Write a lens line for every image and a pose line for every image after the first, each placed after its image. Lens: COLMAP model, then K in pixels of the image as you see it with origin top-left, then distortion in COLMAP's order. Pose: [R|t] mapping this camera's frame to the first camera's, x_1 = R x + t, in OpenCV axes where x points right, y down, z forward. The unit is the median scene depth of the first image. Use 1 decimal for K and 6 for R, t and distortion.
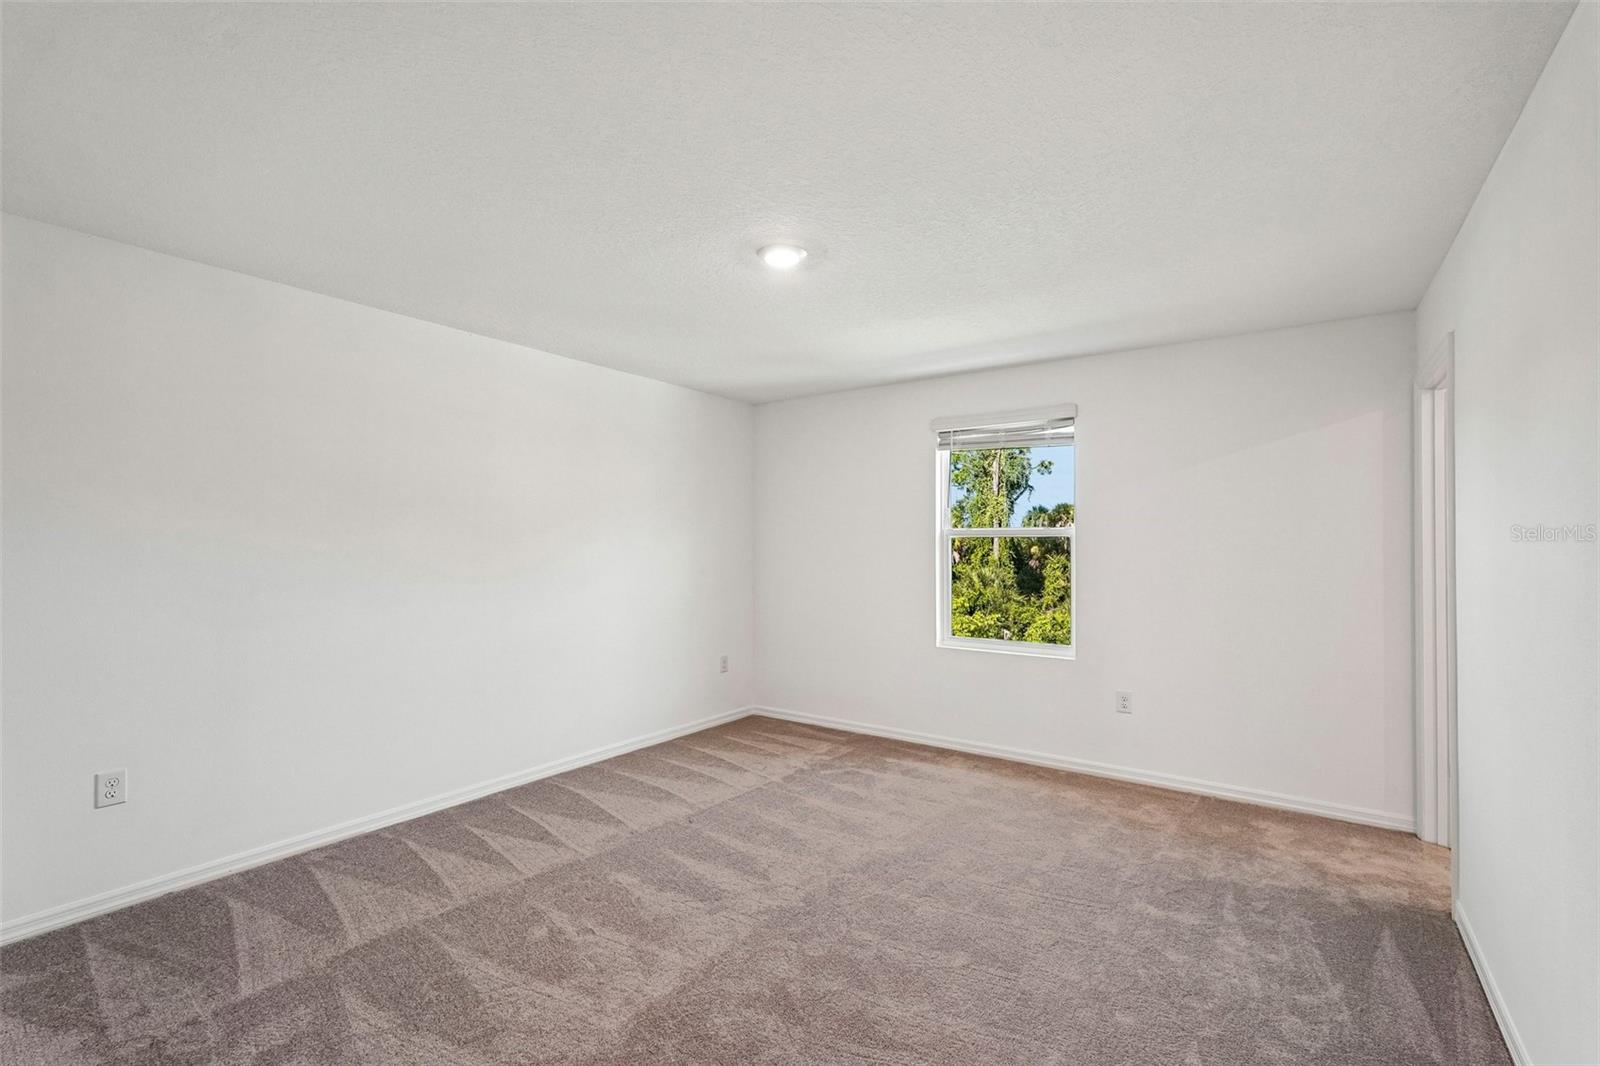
lens RADIAL K [[715.7, 0, 792.9], [0, 715.7, 535.2], [0, 0, 1]] dist [-0.006650, 0.005334]
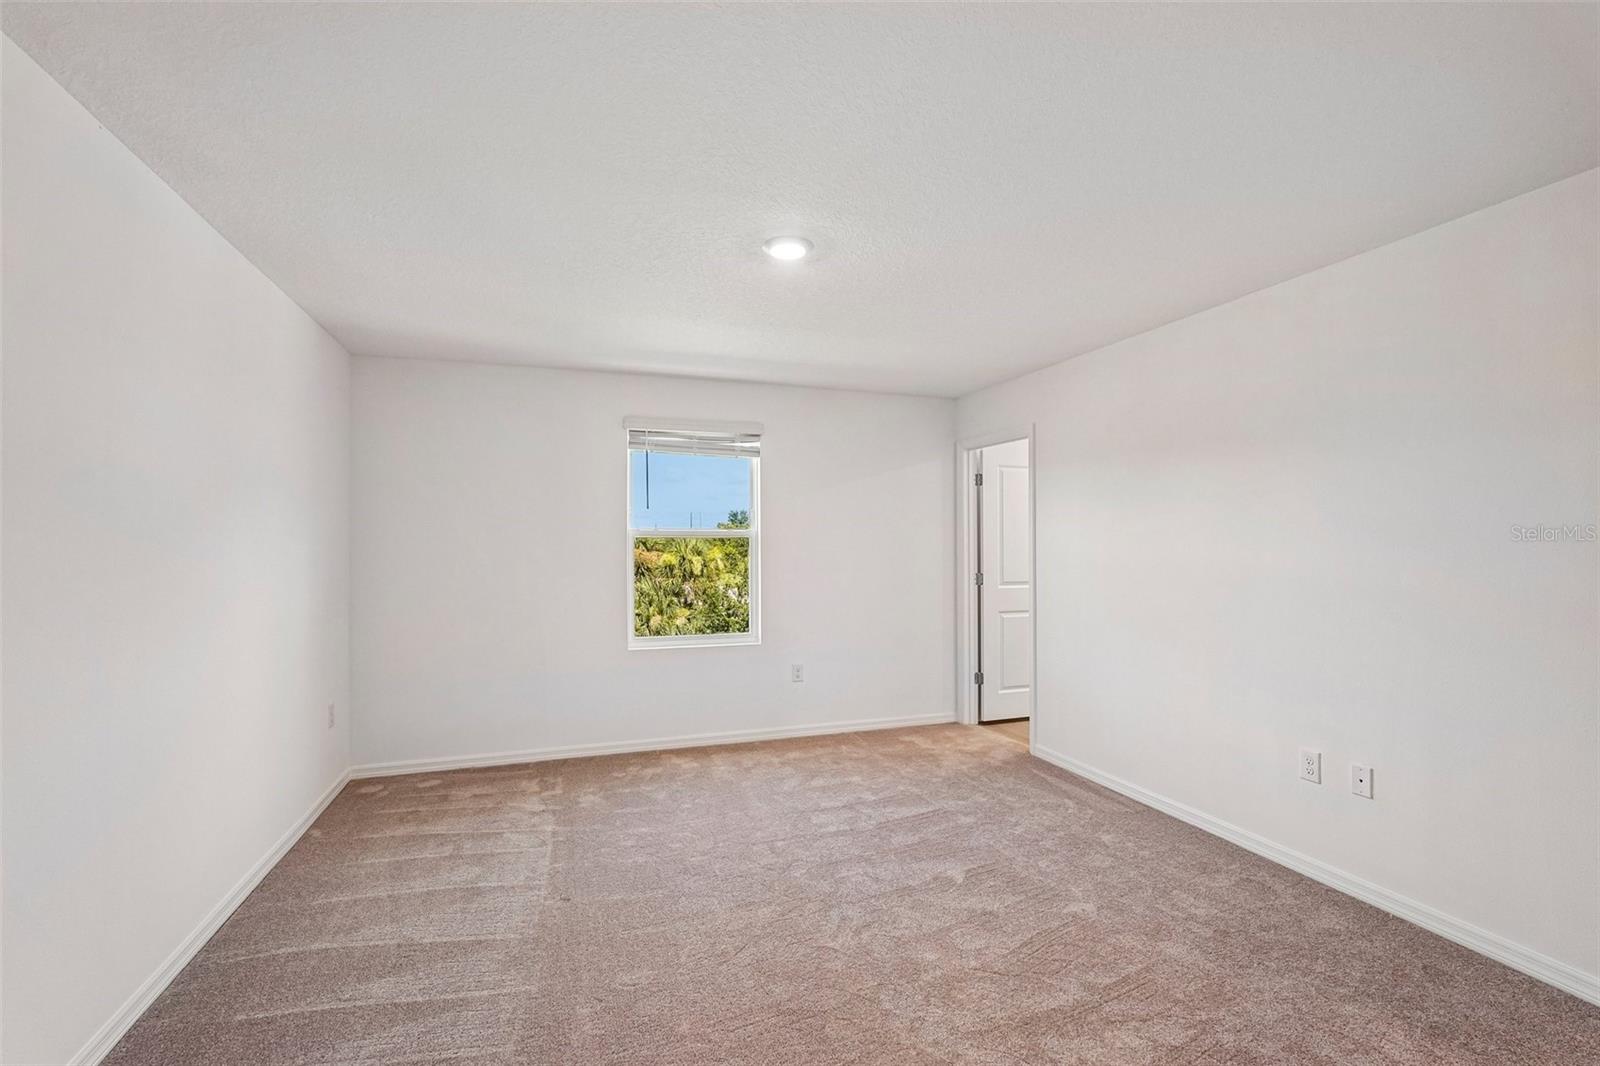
lens RADIAL K [[715.7, 0, 790.6], [0, 715.7, 539.8], [0, 0, 1]] dist [-0.006650, 0.005334]
pose [[0.574184, 0.005463, 0.818708, -0.527424], [-0.005141, 0.999982, -0.003067, 0.008707], [-0.818710, -0.002448, 0.574202, 0.292699]]
